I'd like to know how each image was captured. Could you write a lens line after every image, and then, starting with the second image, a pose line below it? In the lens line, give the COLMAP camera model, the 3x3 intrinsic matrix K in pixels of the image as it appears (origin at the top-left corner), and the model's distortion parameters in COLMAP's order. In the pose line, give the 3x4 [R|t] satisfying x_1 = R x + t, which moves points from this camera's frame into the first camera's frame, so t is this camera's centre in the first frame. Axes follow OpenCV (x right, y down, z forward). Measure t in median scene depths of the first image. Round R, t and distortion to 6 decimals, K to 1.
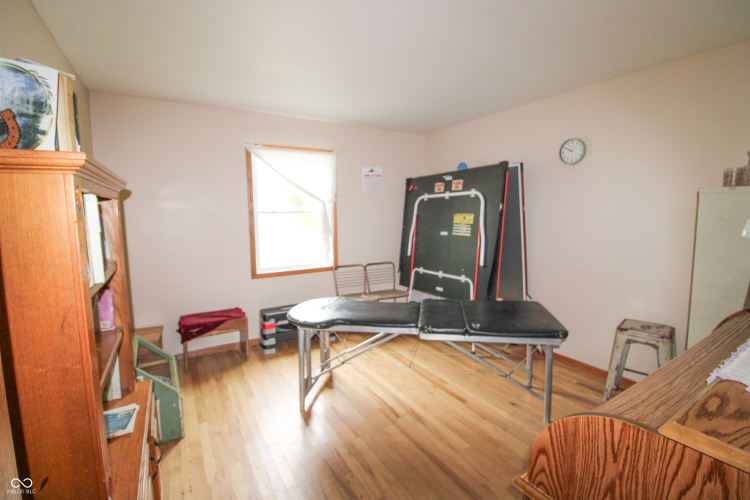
lens RADIAL K [[342.9, 0, 376.9], [0, 342.9, 240.2], [0, 0, 1]] dist [-0.002858, -0.011493]
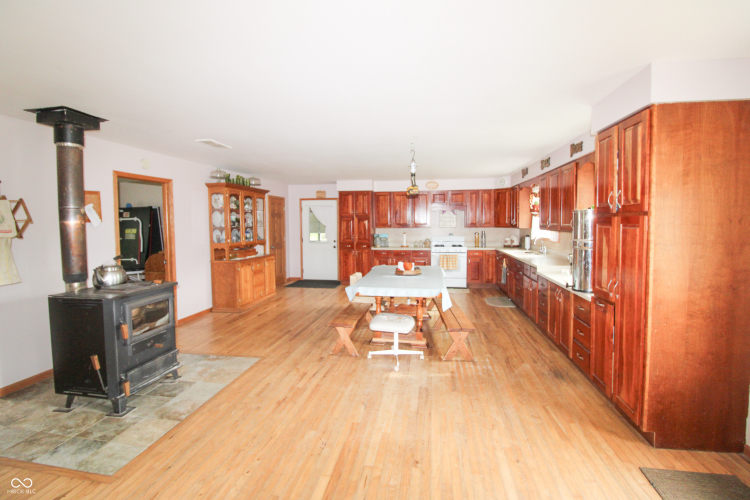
lens RADIAL K [[342.9, 0, 376.9], [0, 342.9, 240.2], [0, 0, 1]] dist [-0.002858, -0.011493]
pose [[0.654205, -0.030682, 0.755694, -0.340260], [0.069797, 0.997362, -0.019929, 0.138889], [-0.753089, 0.065783, 0.654621, -1.488472]]
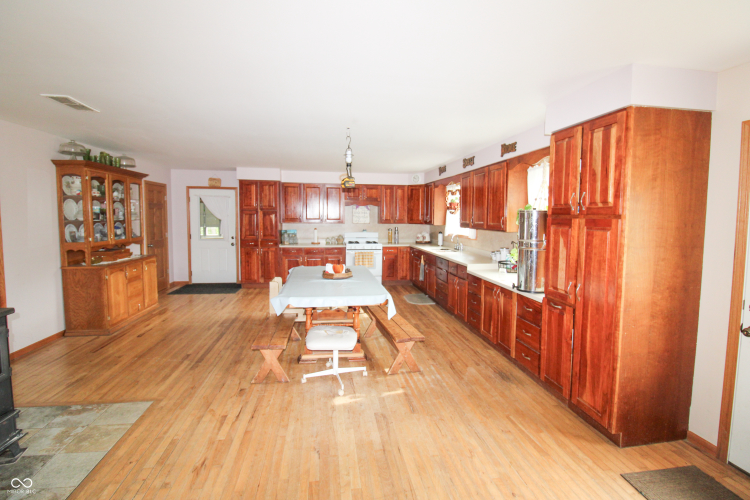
lens RADIAL K [[342.9, 0, 376.9], [0, 342.9, 240.2], [0, 0, 1]] dist [-0.002858, -0.011493]
pose [[0.384988, -0.047562, 0.921695, -0.272612], [0.071891, 0.997182, 0.021429, 0.101323], [-0.920117, 0.058012, 0.387322, -1.228693]]
